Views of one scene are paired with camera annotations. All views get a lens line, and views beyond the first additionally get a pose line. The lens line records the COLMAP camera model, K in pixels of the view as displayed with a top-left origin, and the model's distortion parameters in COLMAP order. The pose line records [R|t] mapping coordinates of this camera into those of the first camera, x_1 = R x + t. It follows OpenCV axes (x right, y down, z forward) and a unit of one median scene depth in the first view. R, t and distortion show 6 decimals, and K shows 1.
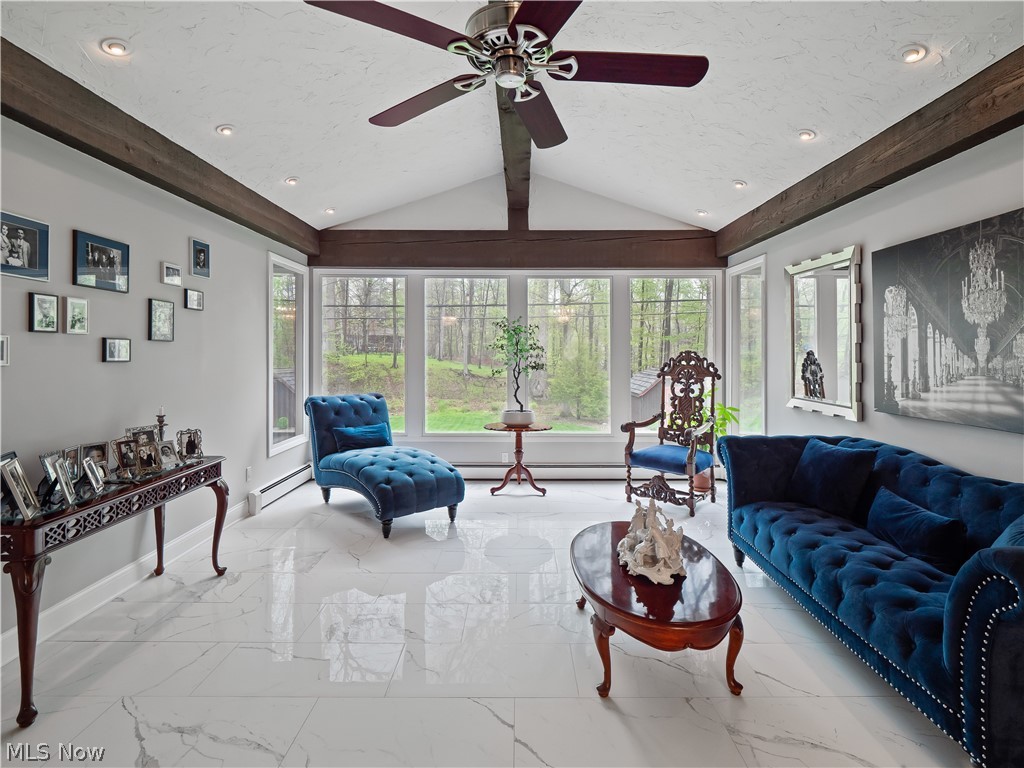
lens RADIAL K [[513.8, 0, 519.5], [0, 513.8, 343.2], [0, 0, 1]] dist [0.000727, -0.000229]
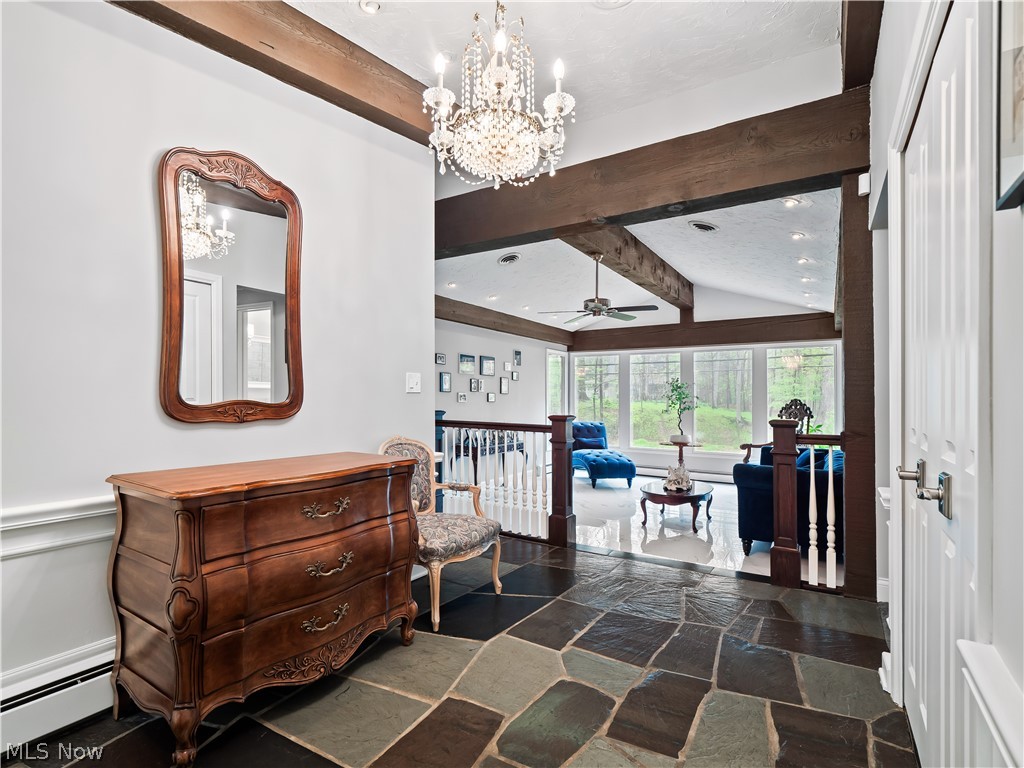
lens RADIAL K [[490.2, 0, 507.8], [0, 490.2, 398.2], [0, 0, 1]] dist [-0.000631, -0.000272]
pose [[0.839291, 0.004865, -0.543660, 0.406218], [0.003200, 0.999898, 0.013889, -0.010598], [0.543673, -0.013397, 0.839190, -0.656175]]
